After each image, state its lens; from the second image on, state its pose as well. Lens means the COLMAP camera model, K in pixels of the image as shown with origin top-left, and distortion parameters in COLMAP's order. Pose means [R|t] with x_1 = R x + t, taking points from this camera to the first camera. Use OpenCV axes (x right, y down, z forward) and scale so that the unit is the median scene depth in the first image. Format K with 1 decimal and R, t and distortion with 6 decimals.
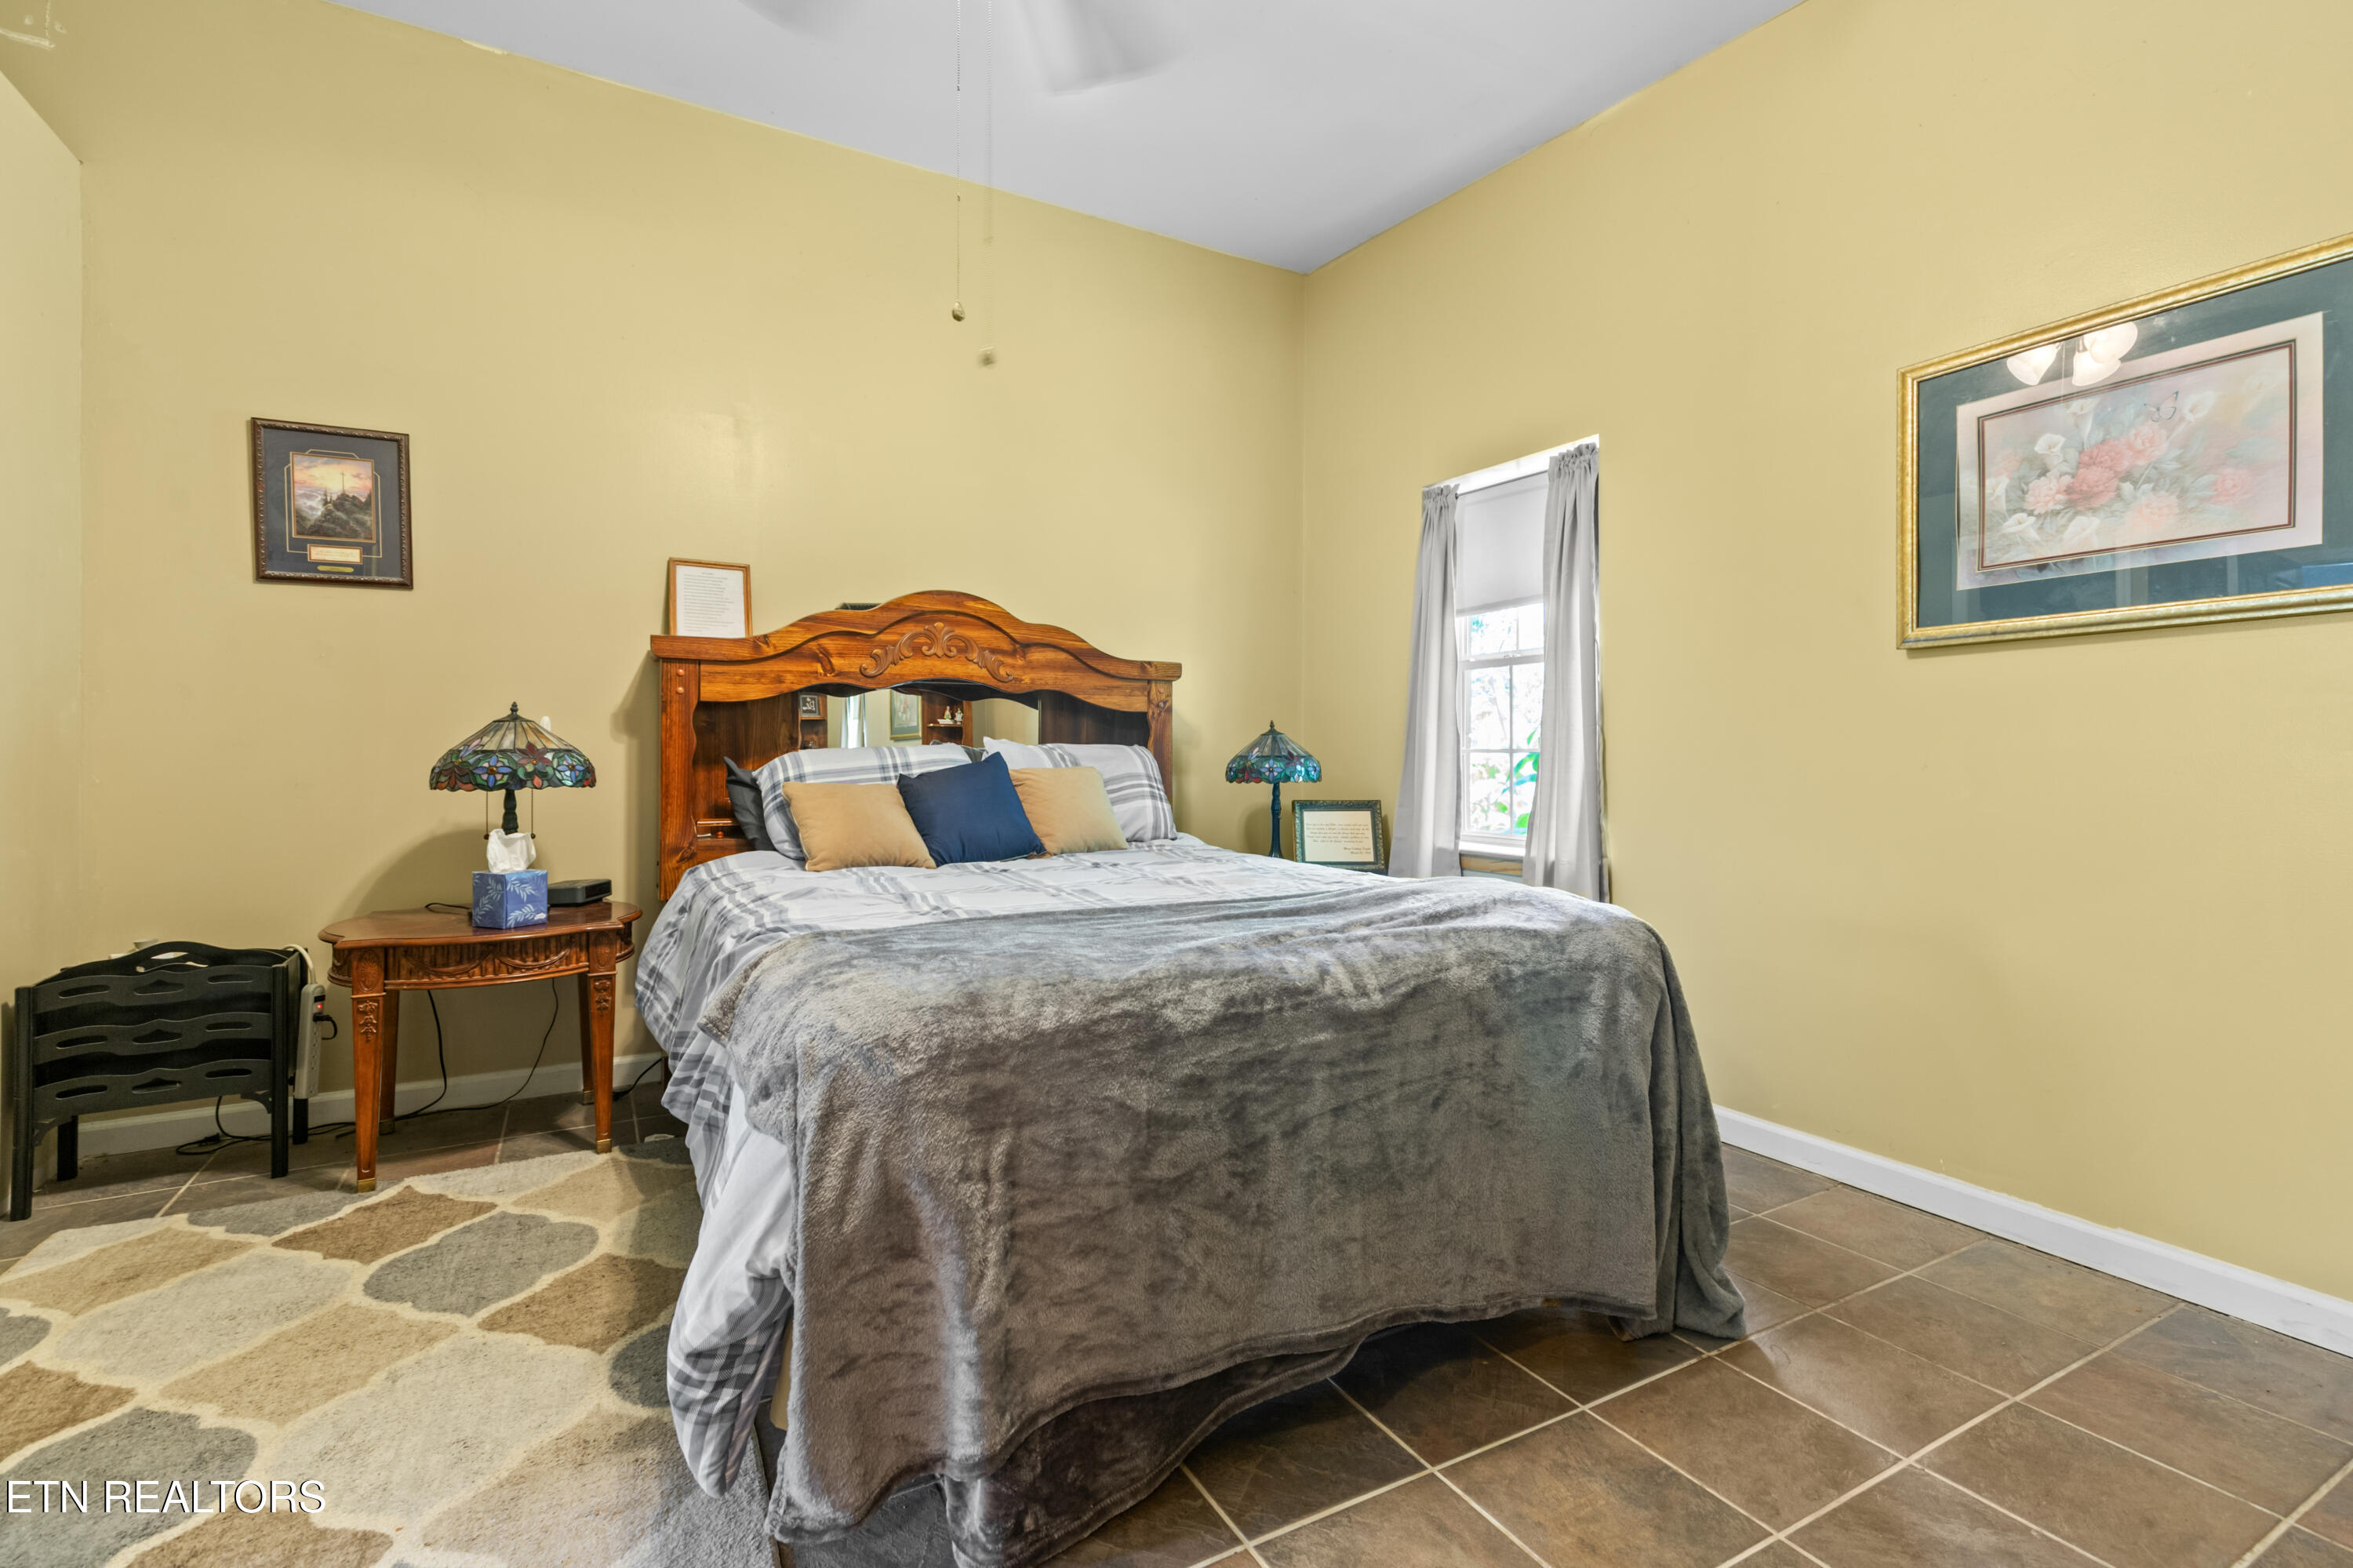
lens RADIAL K [[1055.9, 0, 1173.3], [0, 1055.9, 770.9], [0, 0, 1]] dist [0.000864, 0.000020]
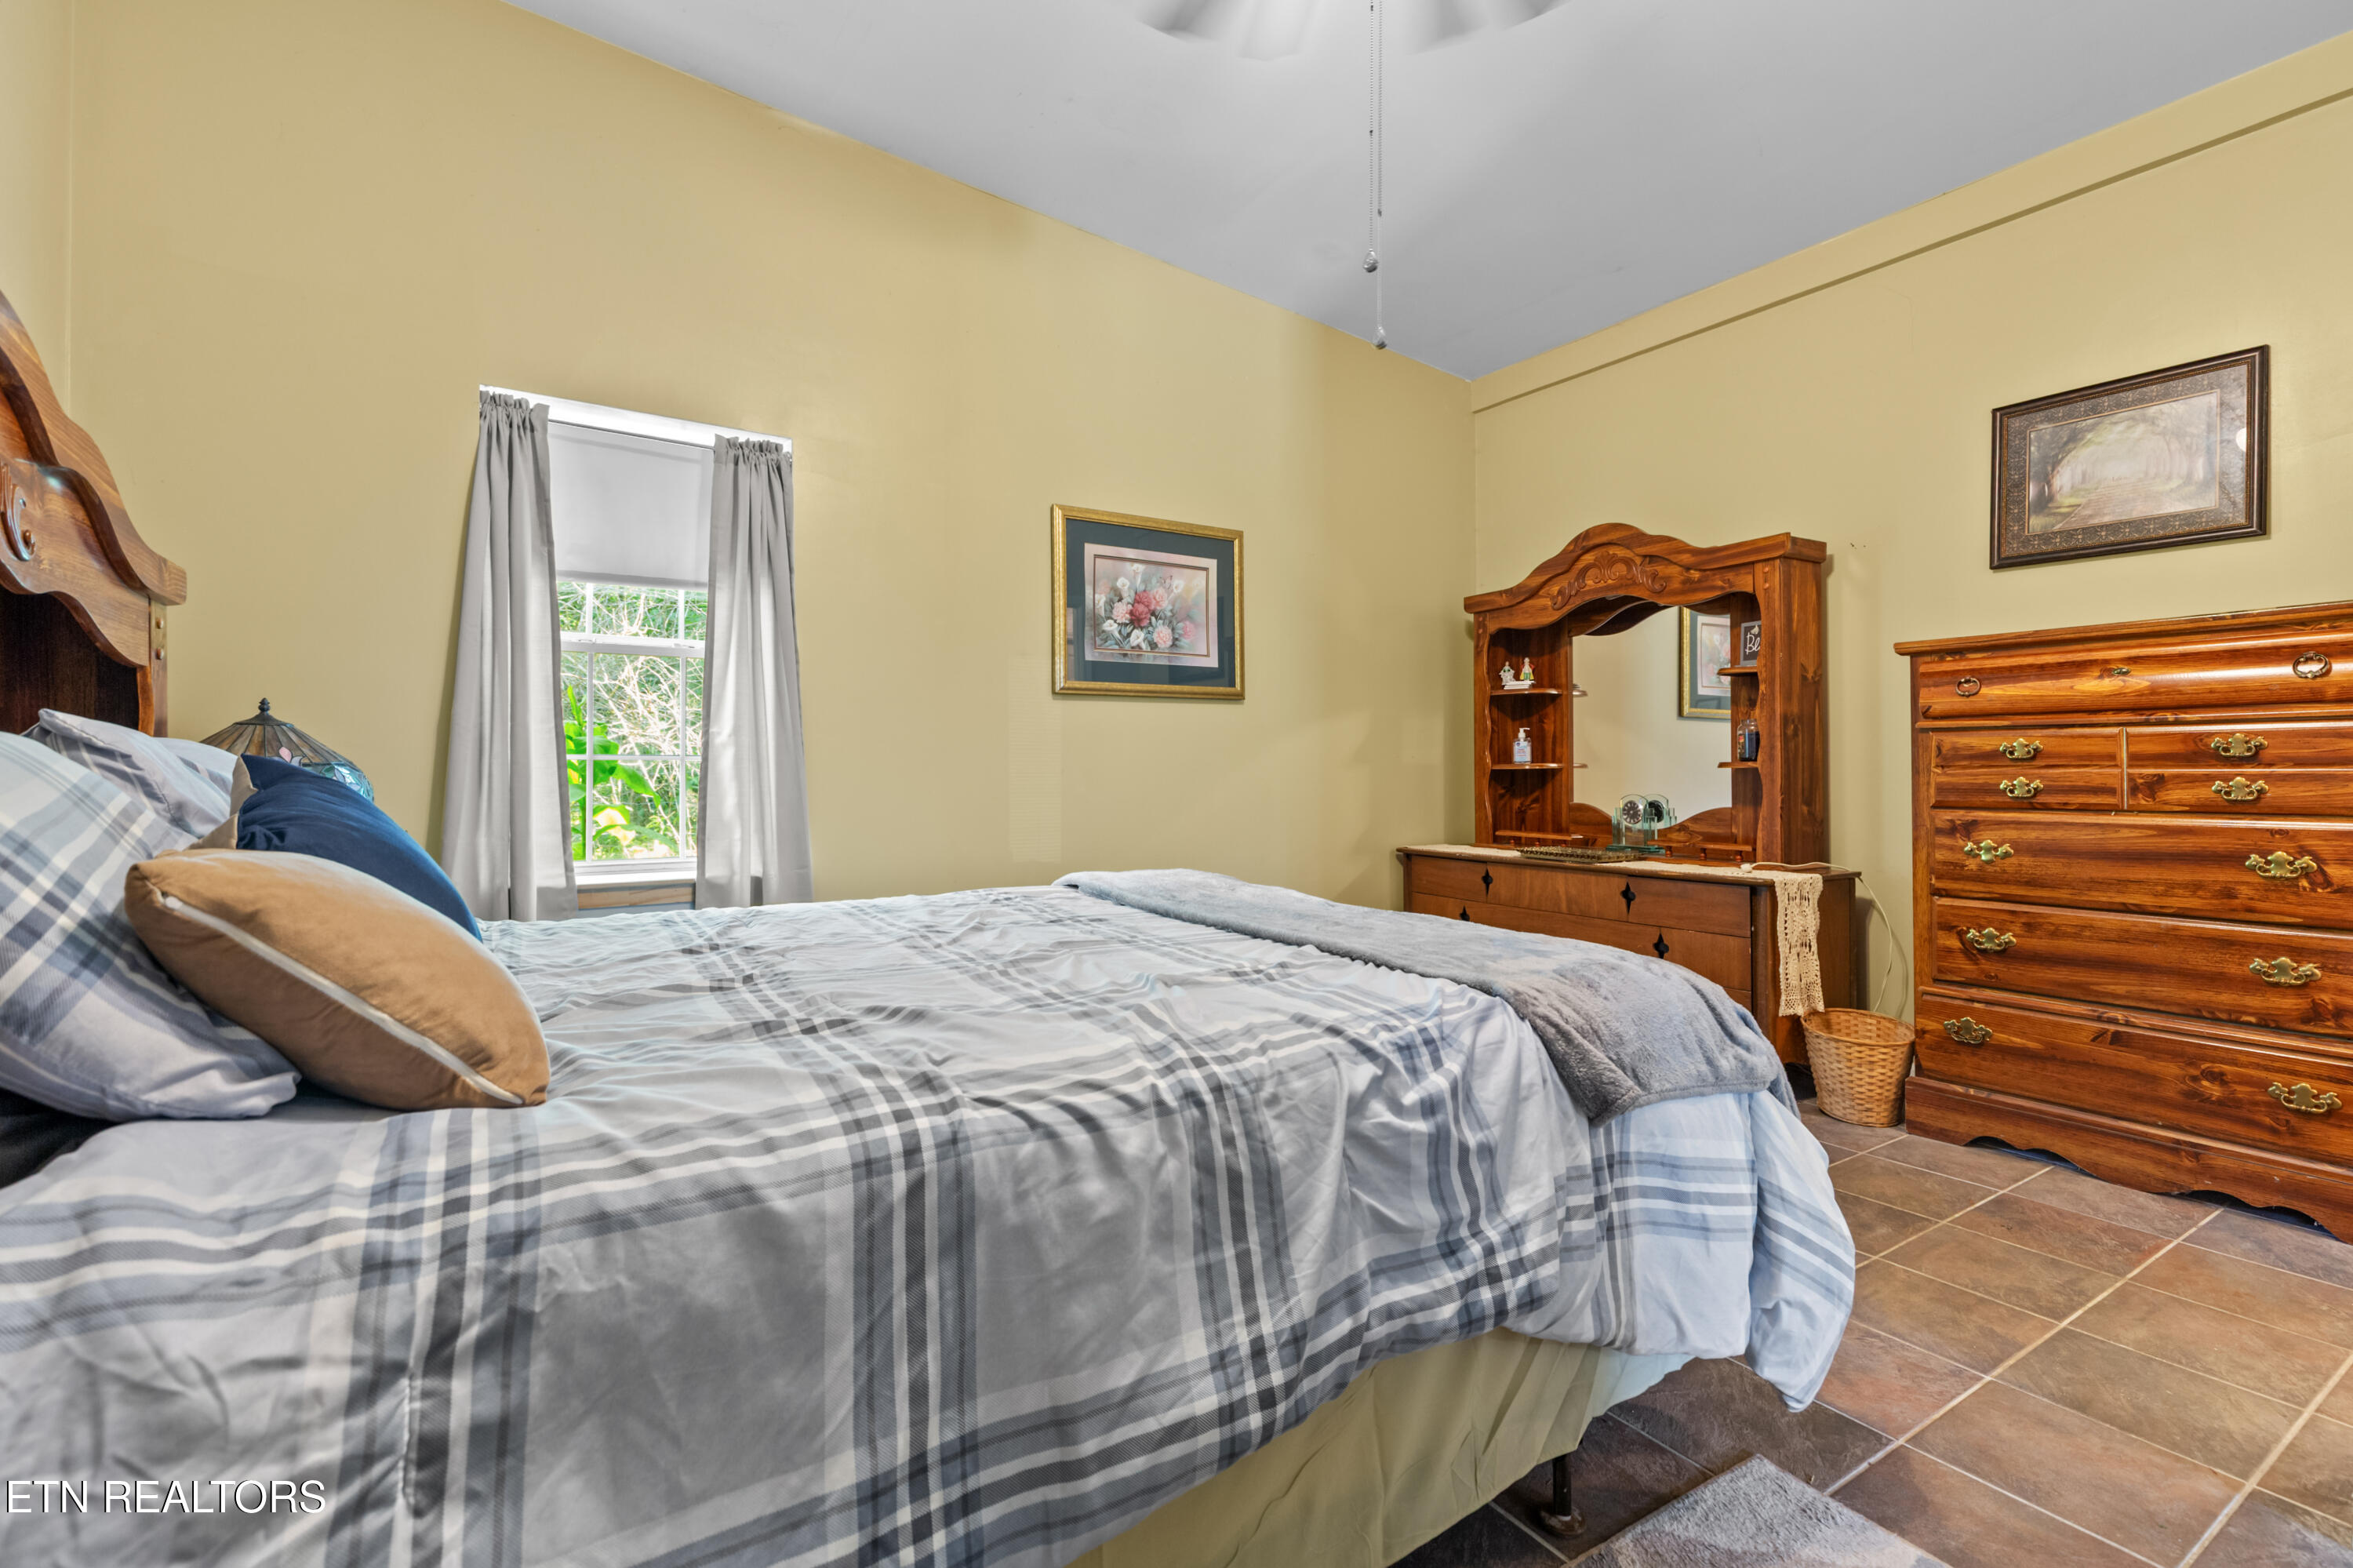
lens RADIAL K [[1055.9, 0, 1178.0], [0, 1055.9, 779.0], [0, 0, 1]] dist [0.000864, 0.000020]
pose [[-0.070423, -0.011970, 0.997445, -0.661178], [0.013395, 0.999826, 0.012944, -0.008920], [-0.997427, 0.014273, -0.070250, 0.763623]]
